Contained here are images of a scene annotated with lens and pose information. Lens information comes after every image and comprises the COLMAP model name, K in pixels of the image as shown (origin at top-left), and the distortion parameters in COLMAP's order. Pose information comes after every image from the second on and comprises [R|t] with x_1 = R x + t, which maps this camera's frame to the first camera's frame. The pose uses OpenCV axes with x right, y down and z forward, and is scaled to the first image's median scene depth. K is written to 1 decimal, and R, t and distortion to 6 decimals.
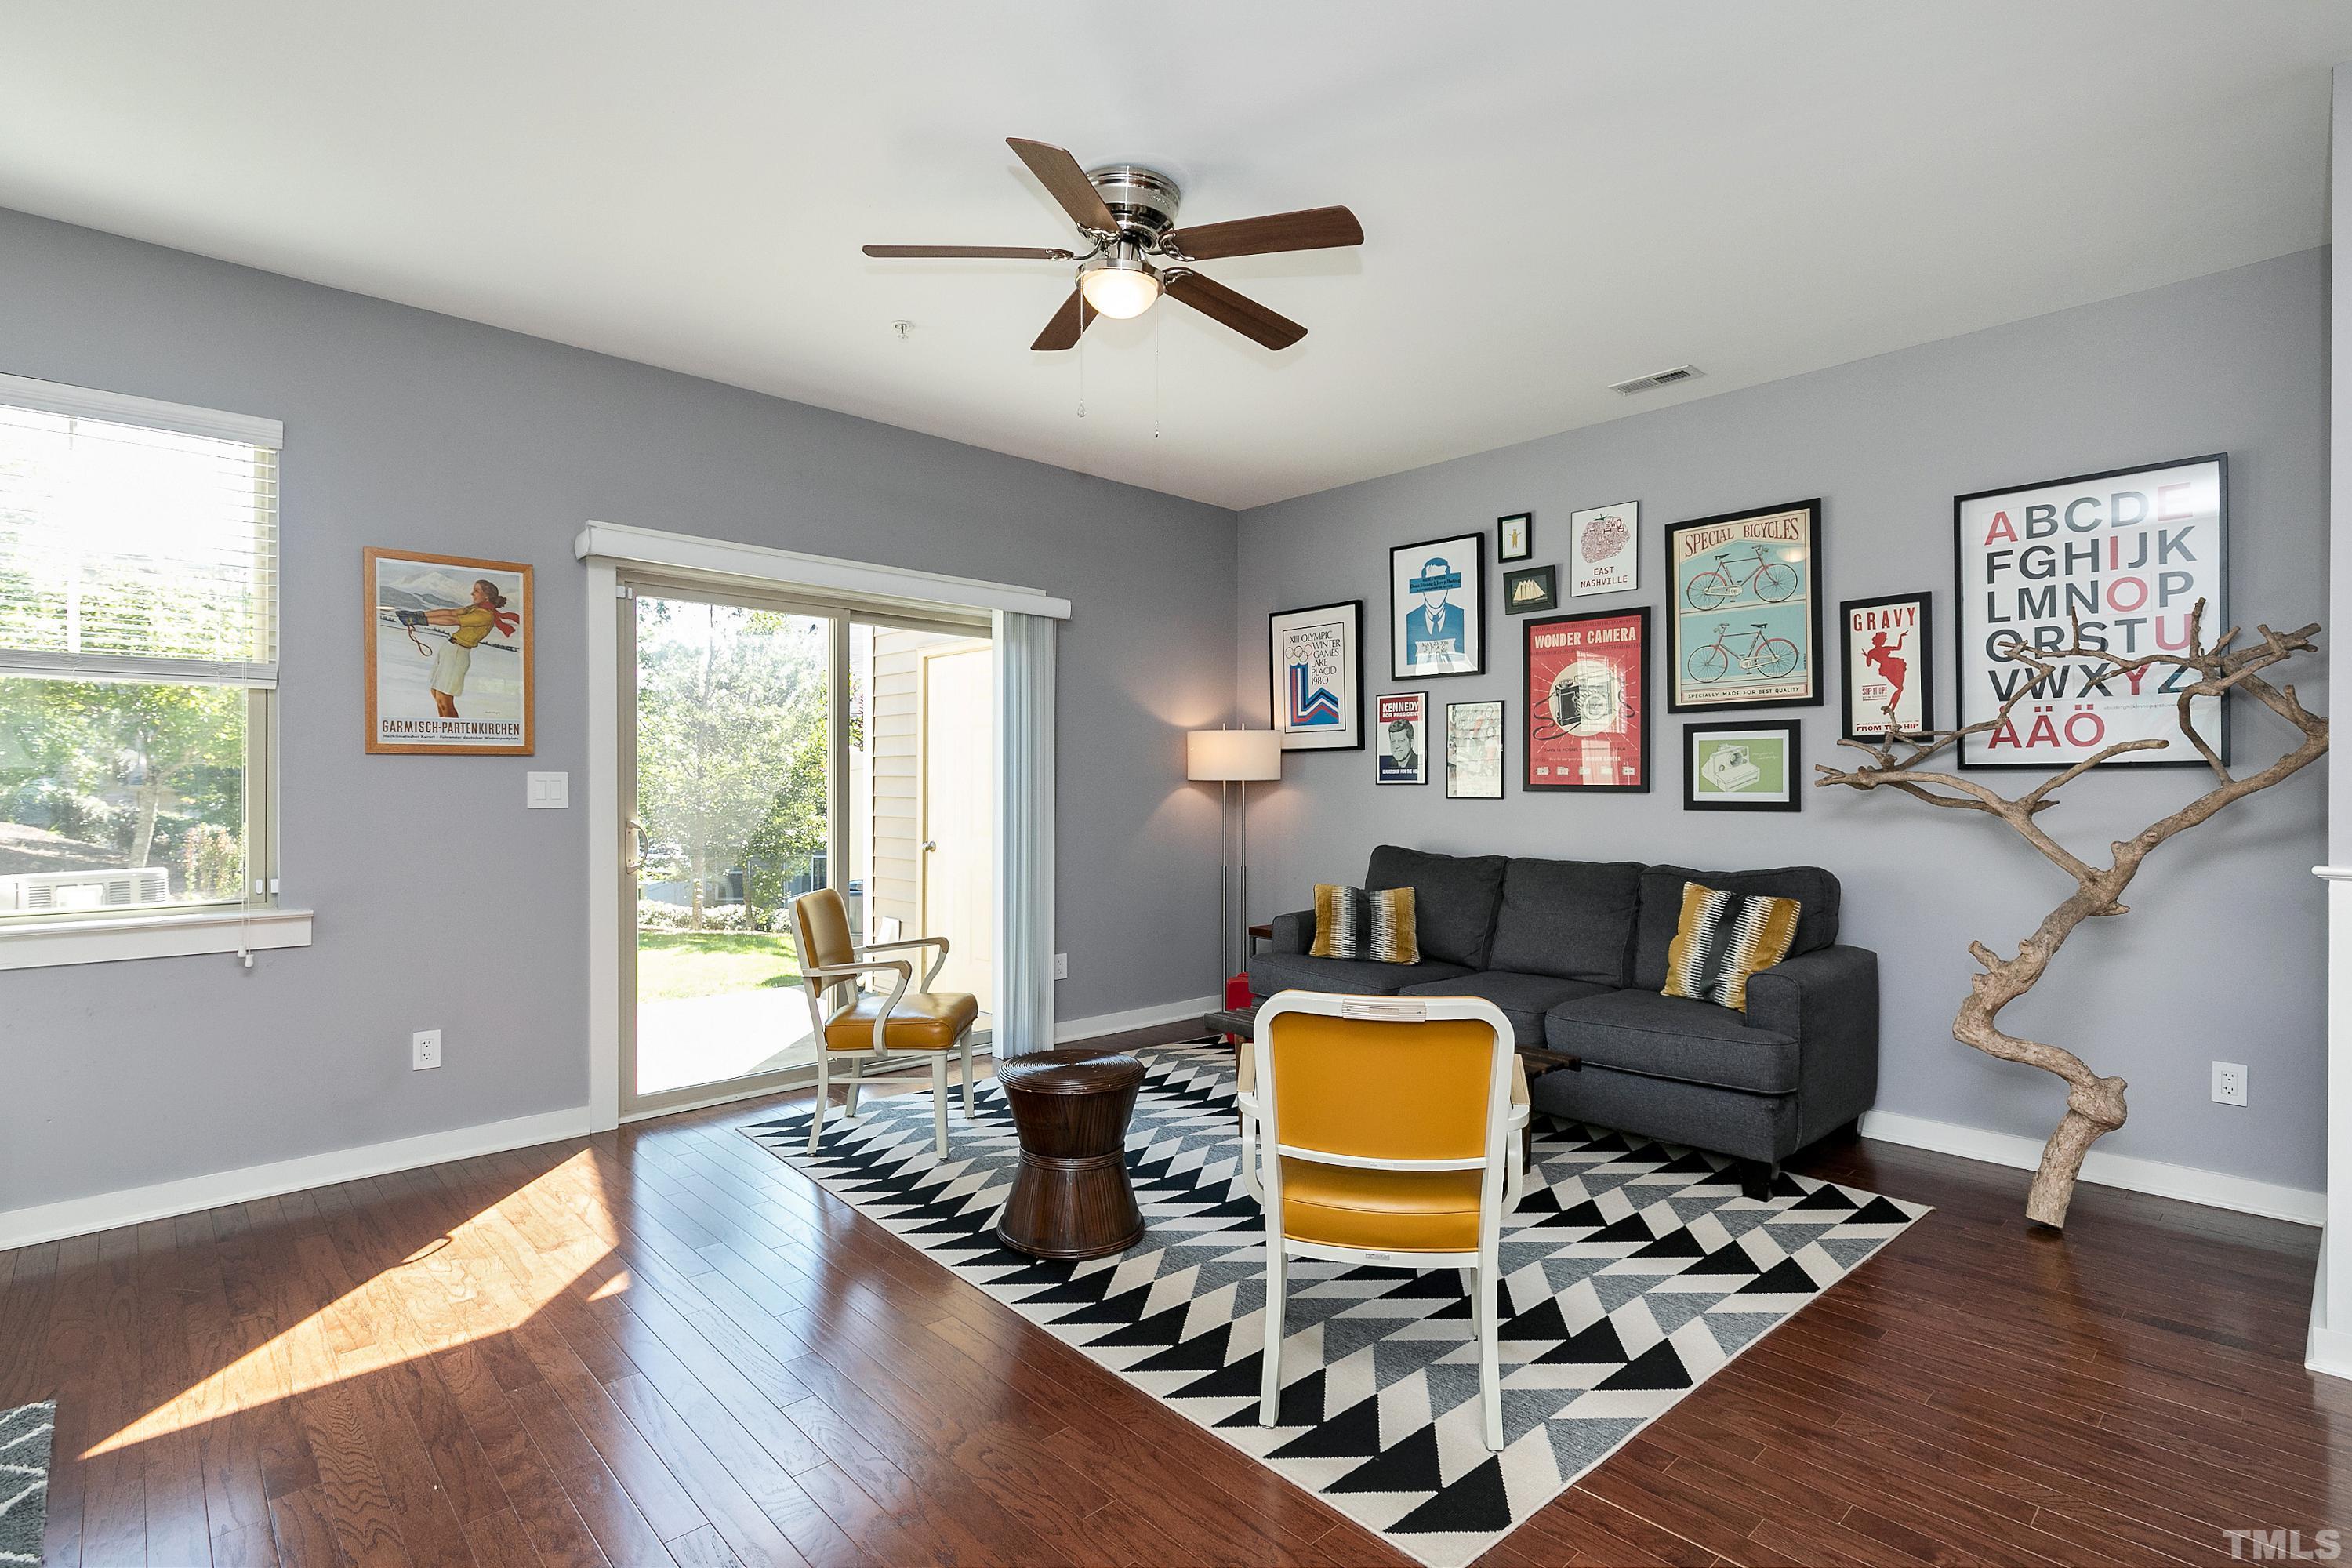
lens RADIAL K [[1158.8, 0, 1218.2], [0, 1158.8, 781.2], [0, 0, 1]] dist [0.001660, 0.000118]
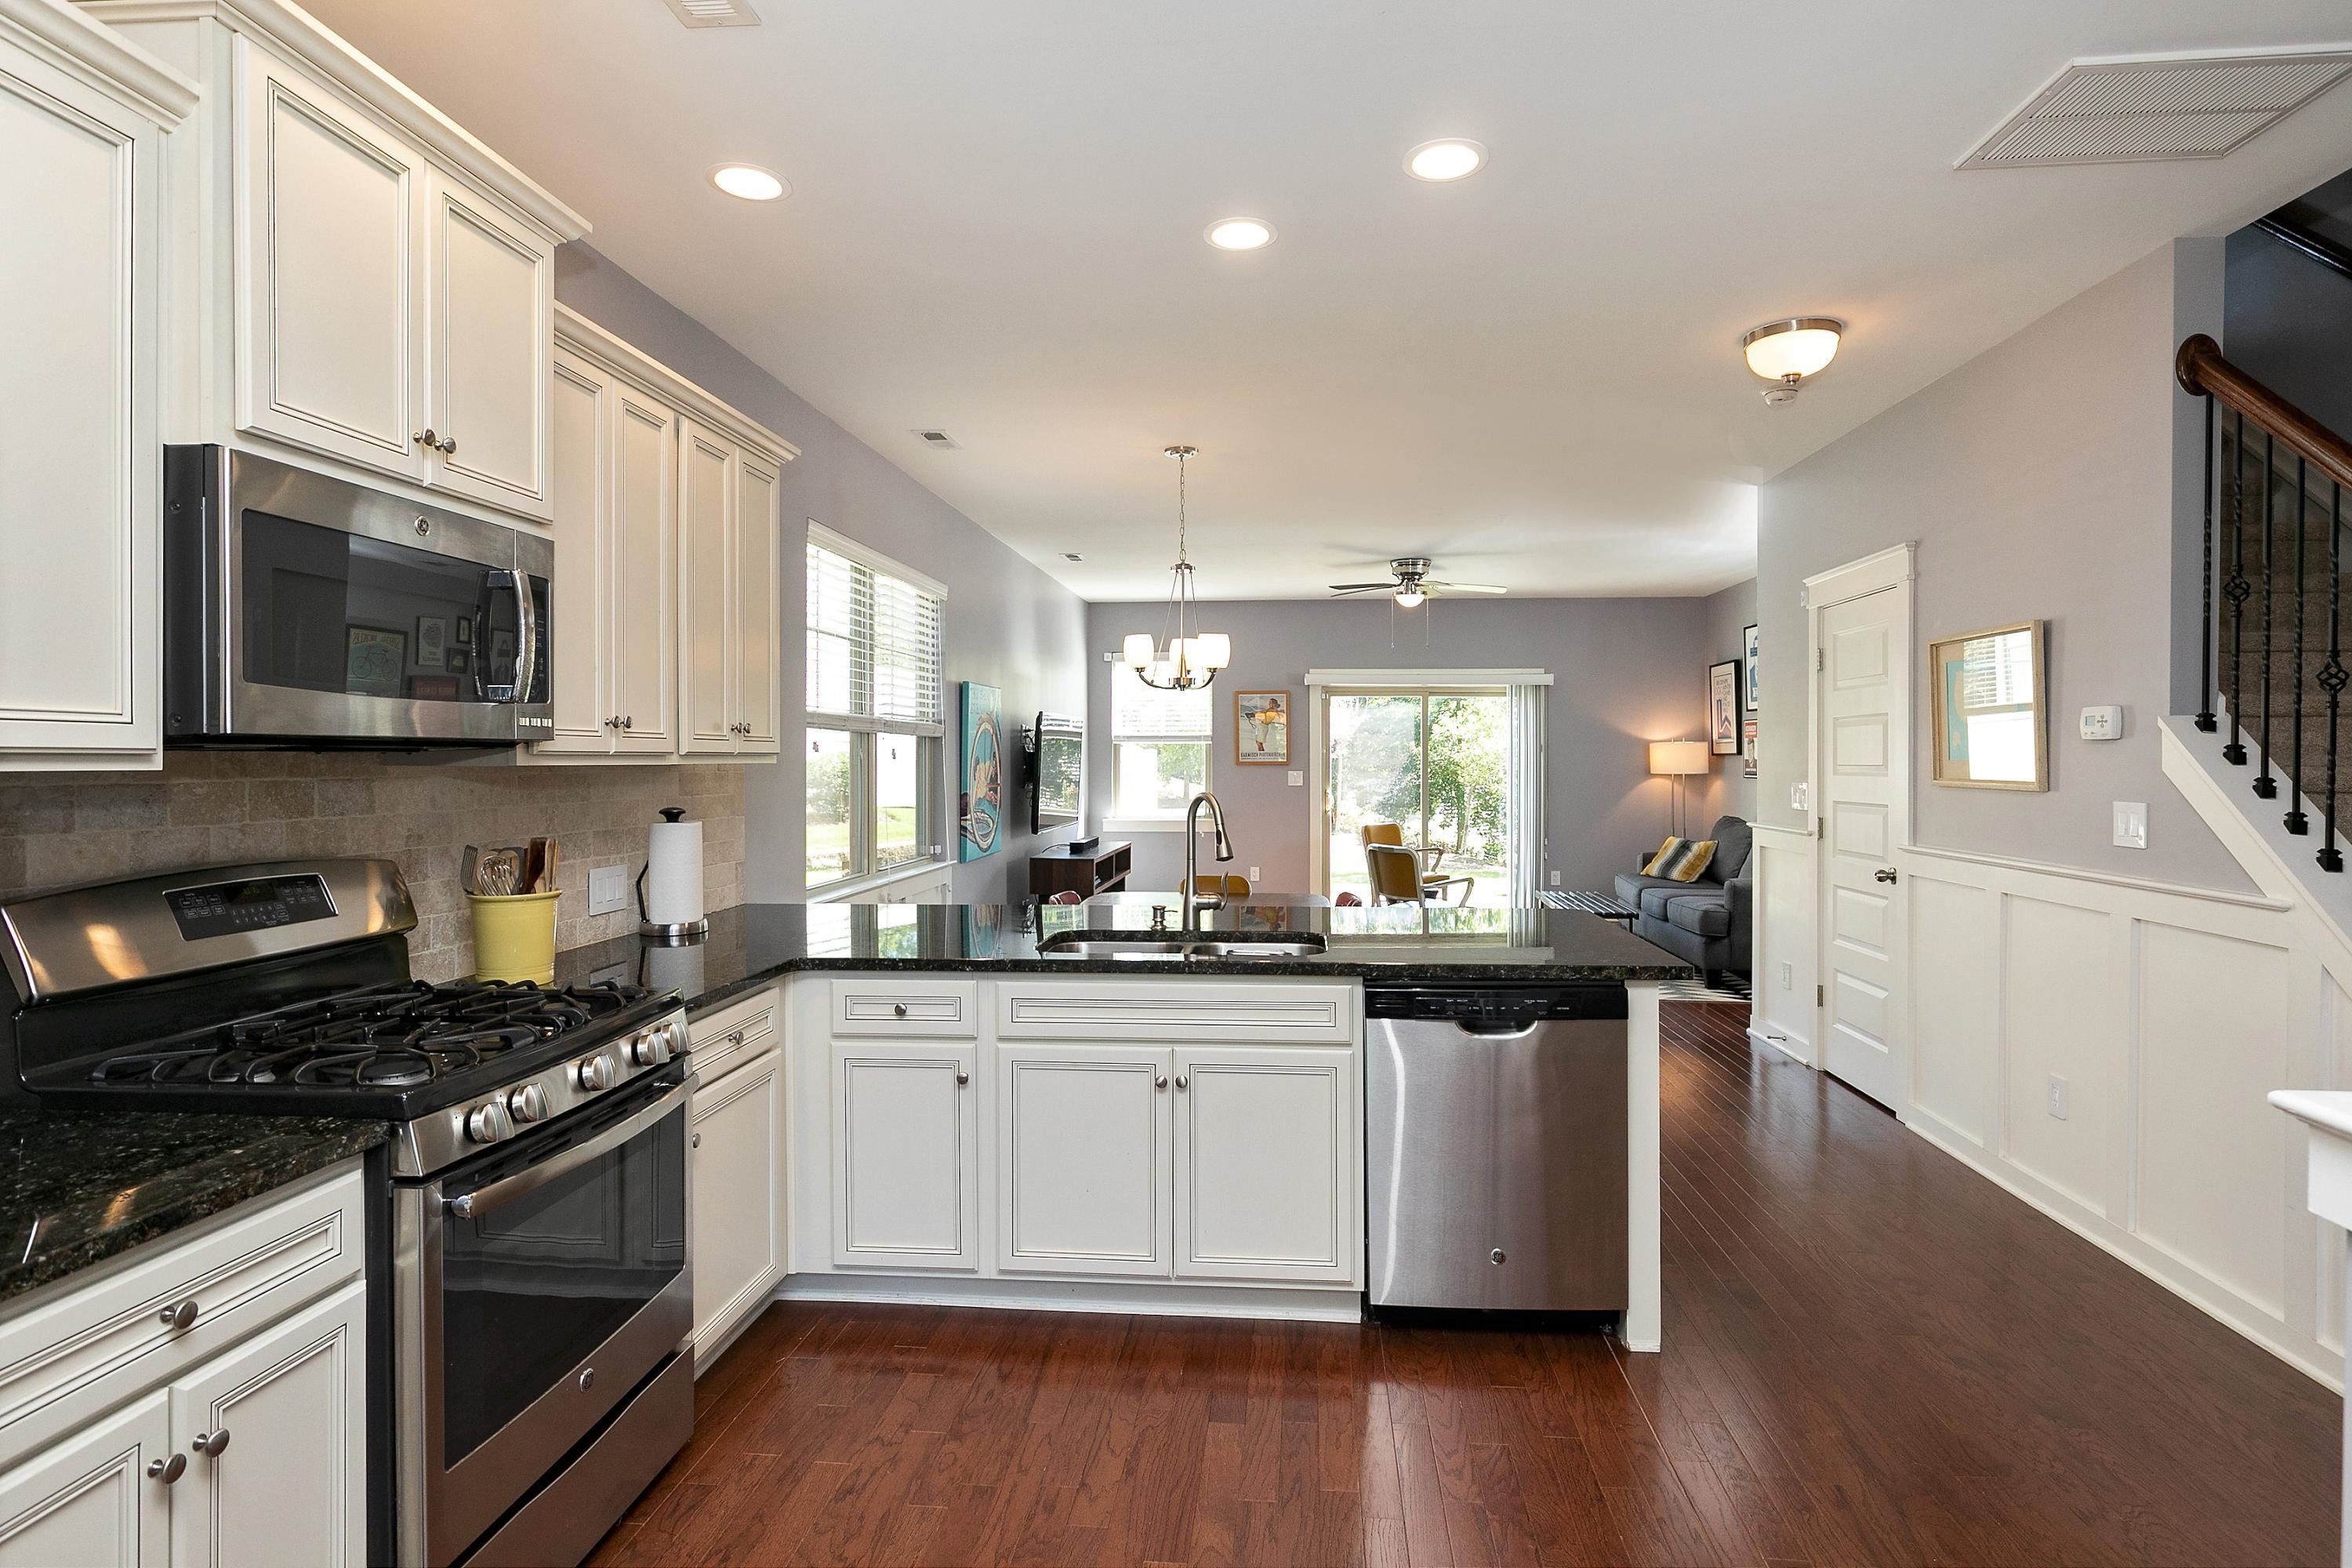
lens RADIAL K [[1224.6, 0, 1185.4], [0, 1224.6, 777.2], [0, 0, 1]] dist [-0.024212, 0.000040]
pose [[0.657047, 0.011191, -0.753766, 1.167787], [0.003613, 0.999832, 0.017994, -0.039971], [0.753841, -0.014546, 0.656896, -0.855835]]
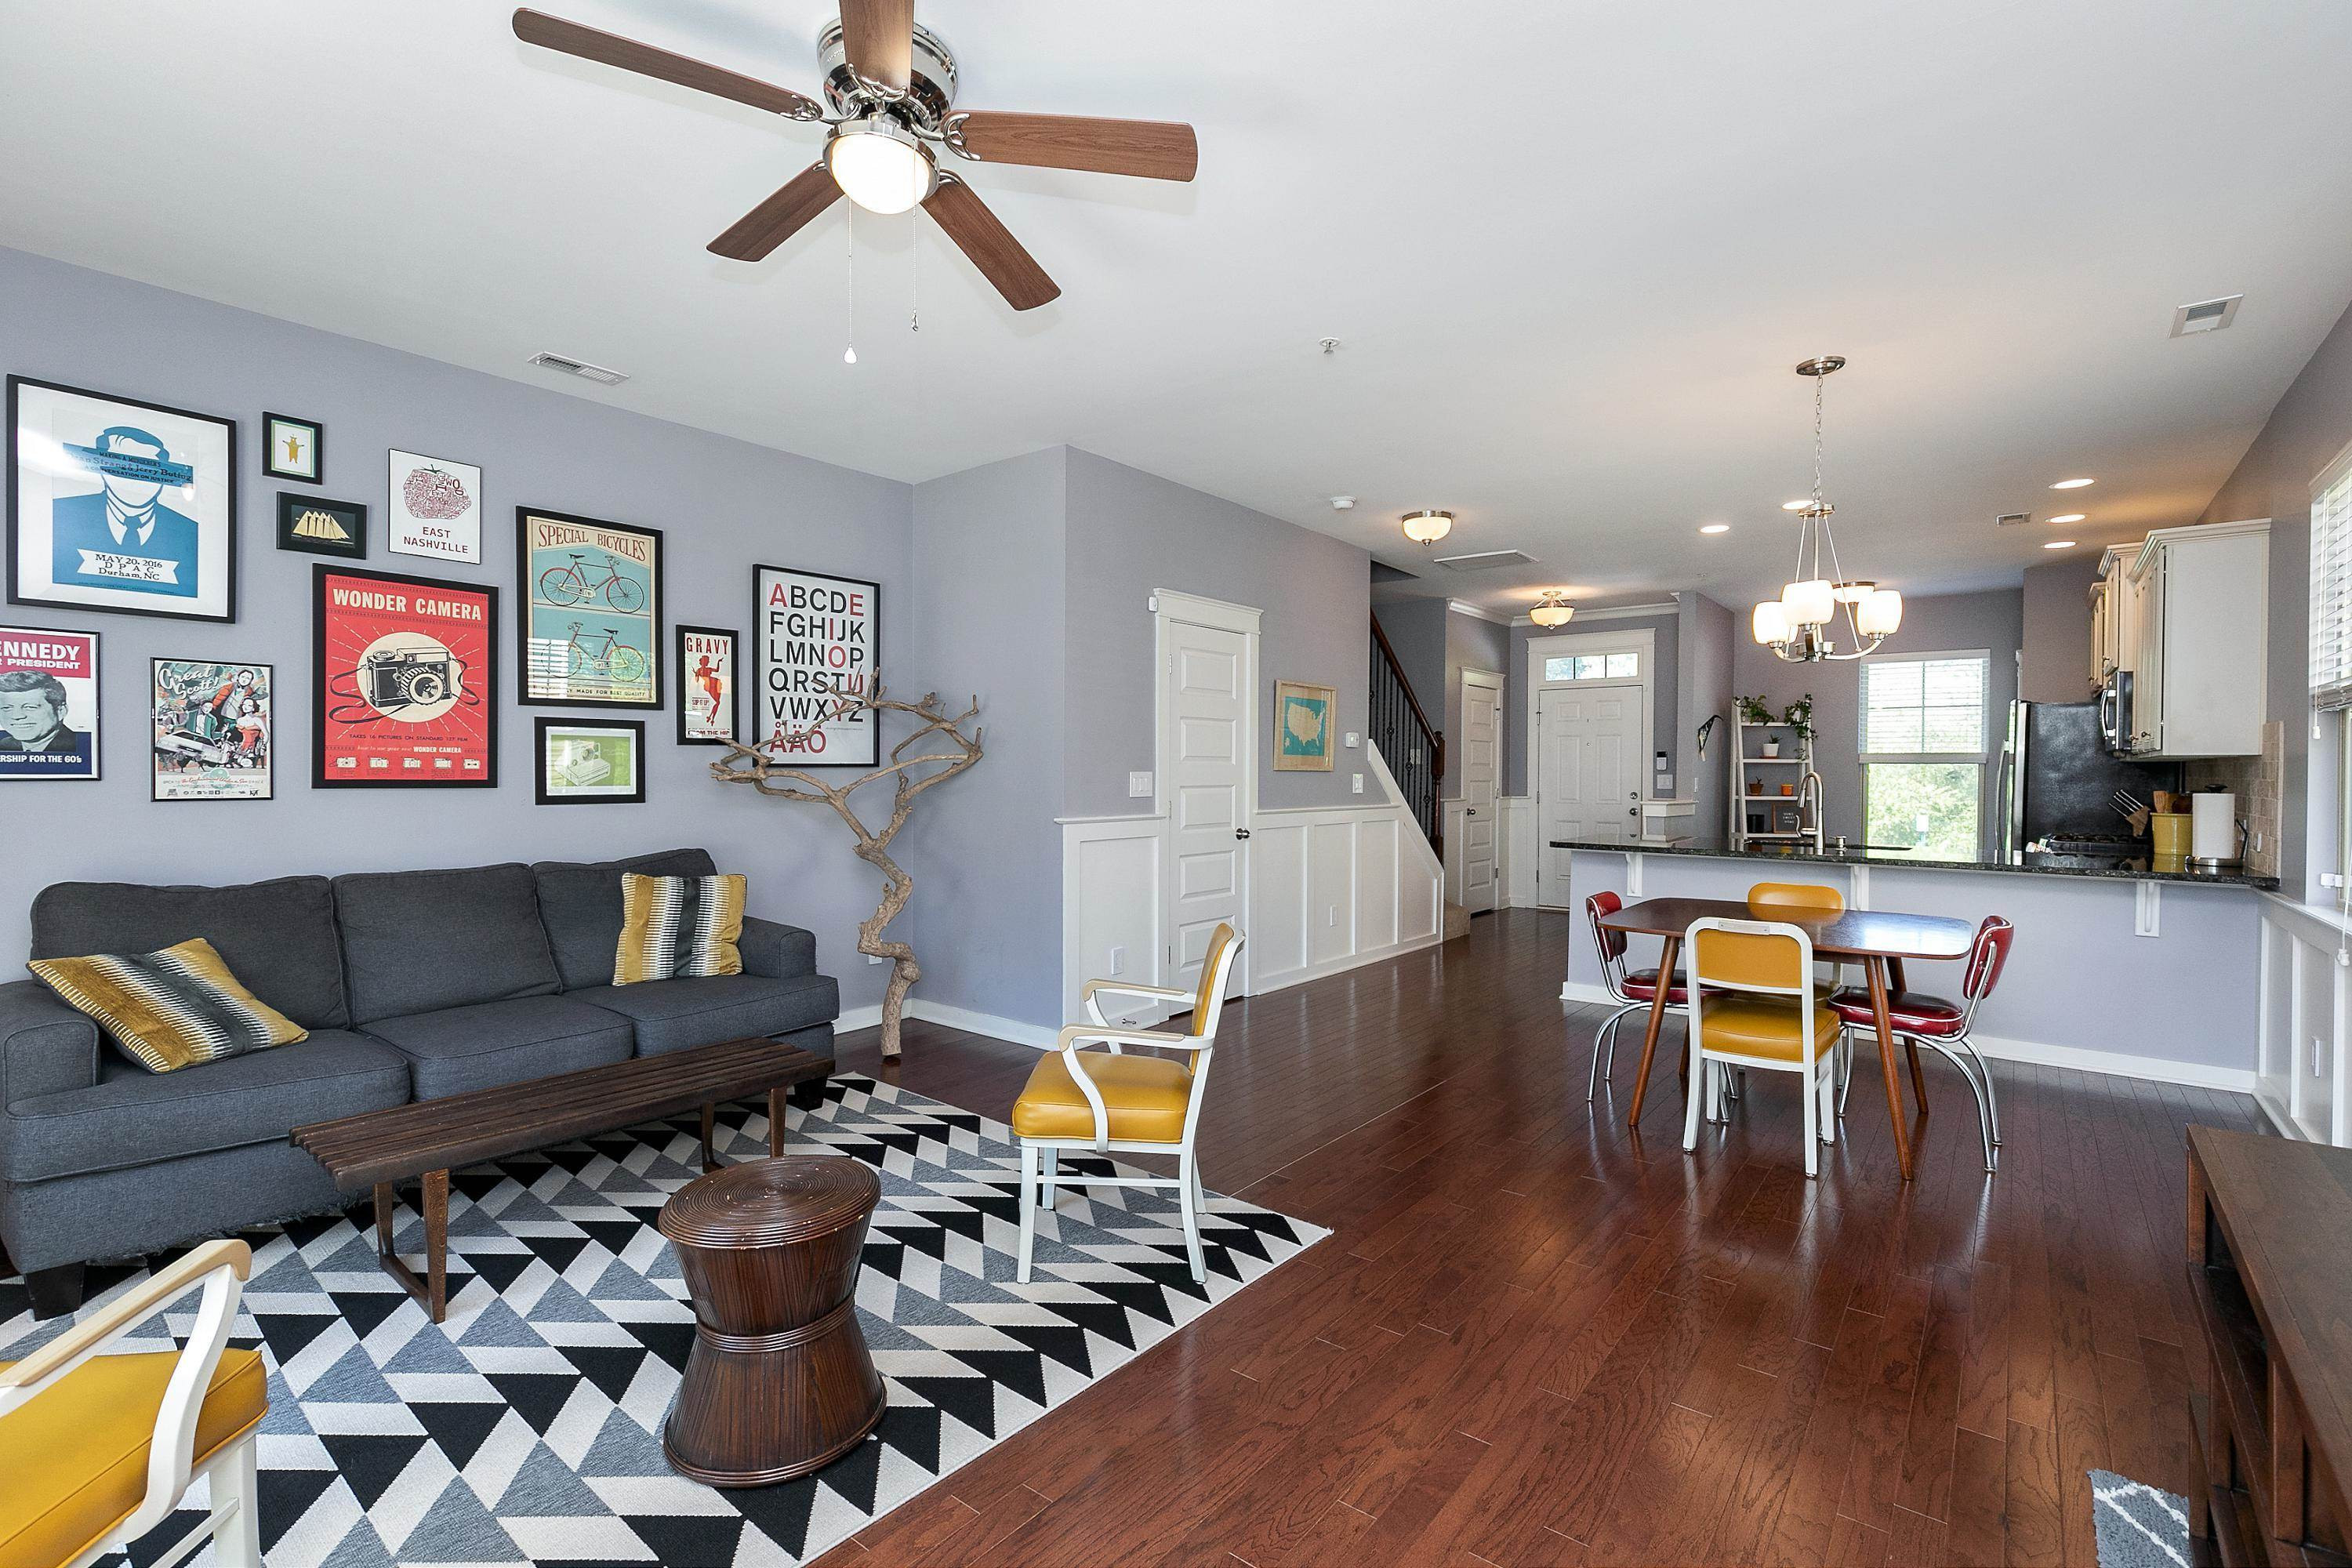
lens RADIAL K [[1071.3, 0, 1158.1], [0, 1071.3, 781.3], [0, 0, 1]] dist [-0.001587, -0.000516]
pose [[-0.136751, -0.011828, 0.990535, -0.602886], [-0.009425, 0.999899, 0.010639, -0.010393], [-0.990561, -0.007880, -0.136849, 0.646521]]
